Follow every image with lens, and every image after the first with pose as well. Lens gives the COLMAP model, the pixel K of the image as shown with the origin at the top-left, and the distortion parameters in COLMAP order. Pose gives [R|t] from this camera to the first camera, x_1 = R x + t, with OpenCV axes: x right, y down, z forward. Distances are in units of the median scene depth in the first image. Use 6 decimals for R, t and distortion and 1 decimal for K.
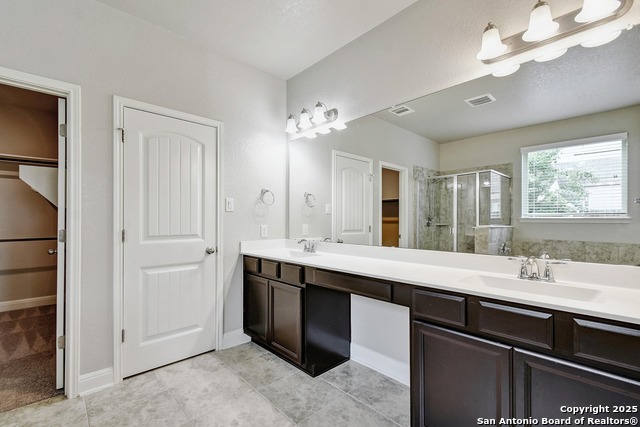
lens RADIAL K [[287.6, 0, 318.8], [0, 287.6, 218.2], [0, 0, 1]] dist [0.007972, -0.000139]
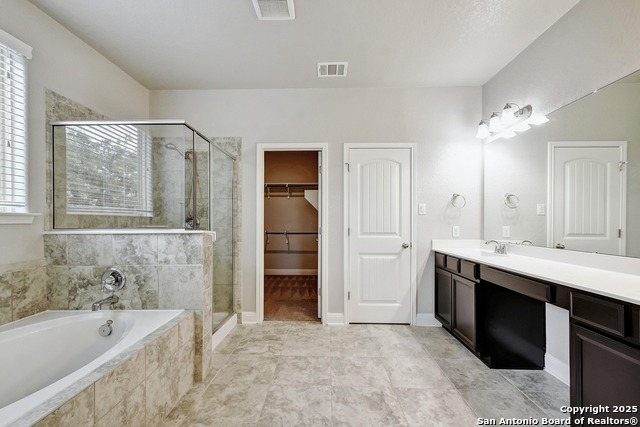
lens RADIAL K [[281.7, 0, 316.4], [0, 281.7, 219.0], [0, 0, 1]] dist [0.000853, -0.000137]
pose [[0.712813, -0.005436, -0.701333, 0.224952], [0.003411, 0.999985, -0.004283, -0.001037], [0.701346, 0.000661, 0.712821, -0.175307]]
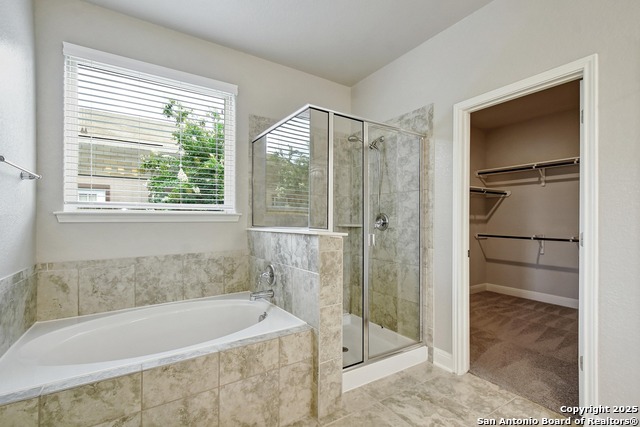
lens RADIAL K [[287.6, 0, 318.8], [0, 287.6, 218.2], [0, 0, 1]] dist [0.007972, -0.000139]
pose [[-0.184385, -0.006279, -0.982834, 0.078693], [0.002813, 0.999972, -0.006916, 0.001329], [0.982850, -0.004040, -0.184362, 0.301620]]
